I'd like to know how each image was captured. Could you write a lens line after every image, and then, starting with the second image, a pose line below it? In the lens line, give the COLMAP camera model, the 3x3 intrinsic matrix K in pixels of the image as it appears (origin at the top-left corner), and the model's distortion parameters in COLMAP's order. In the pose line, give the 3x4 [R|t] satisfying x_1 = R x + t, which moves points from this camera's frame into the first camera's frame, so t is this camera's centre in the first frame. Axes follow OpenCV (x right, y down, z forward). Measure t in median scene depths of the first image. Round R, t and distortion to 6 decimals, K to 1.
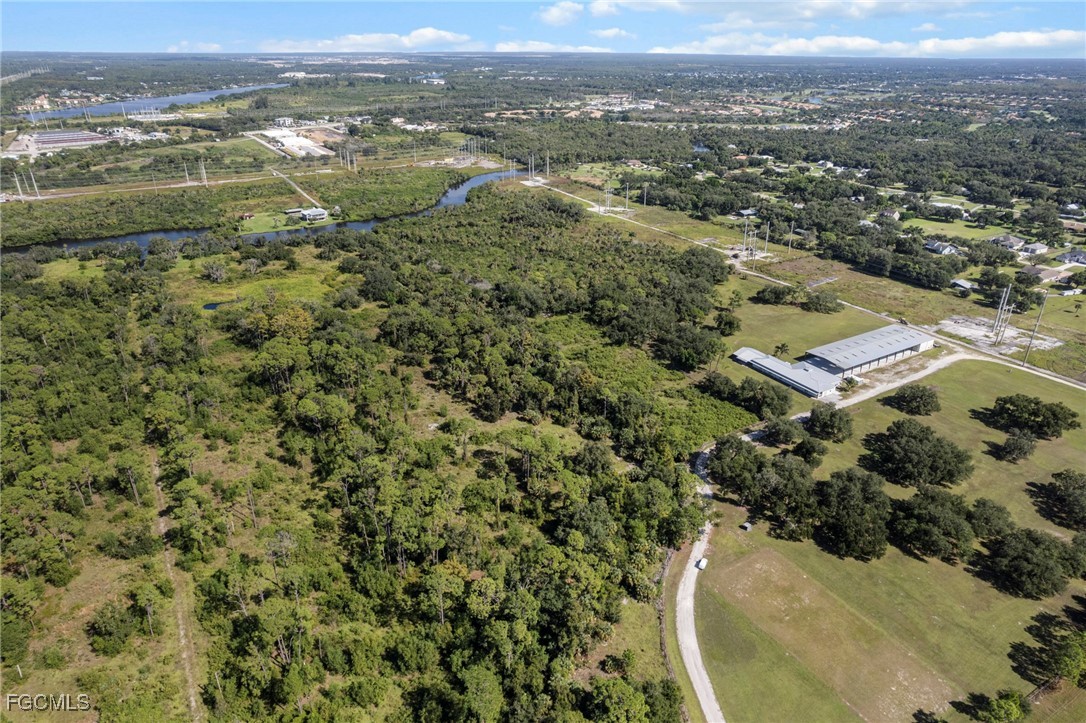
lens RADIAL K [[696.9, 0, 548.6], [0, 696.9, 365.2], [0, 0, 1]] dist [-0.058679, 0.040248]
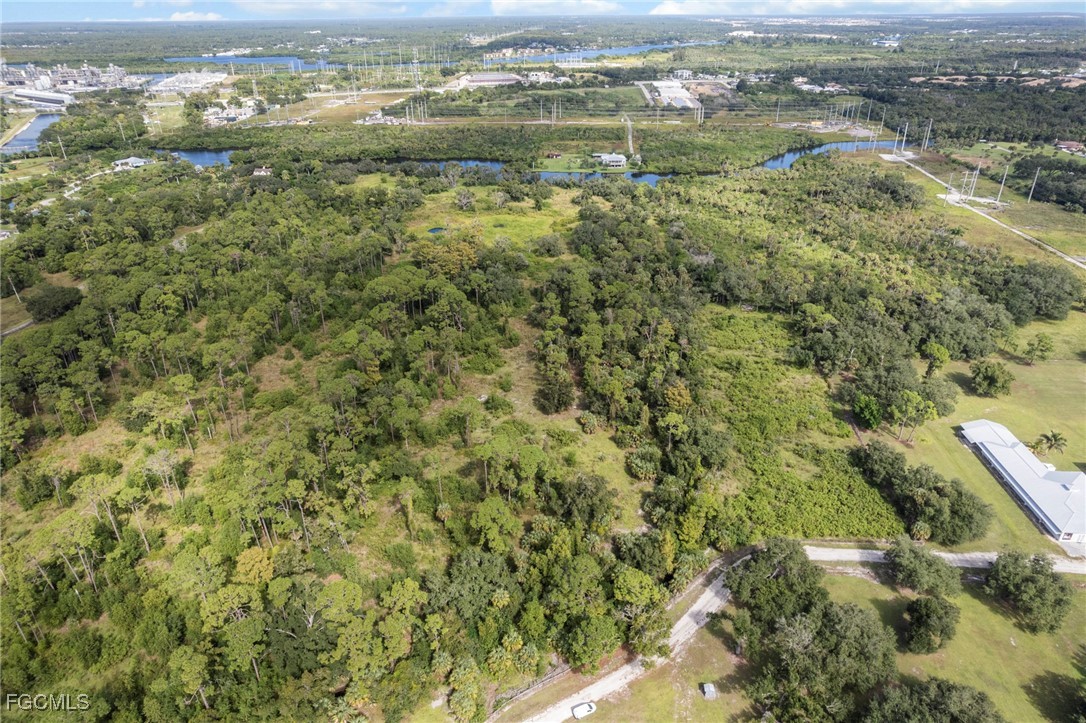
lens RADIAL K [[696.9, 0, 539.1], [0, 696.9, 358.1], [0, 0, 1]] dist [-0.058679, 0.040248]
pose [[0.814791, 0.249468, -0.523337, 0.249617], [-0.230425, 0.967674, 0.102525, -0.048110], [0.531996, 0.037053, 0.845936, 0.241455]]
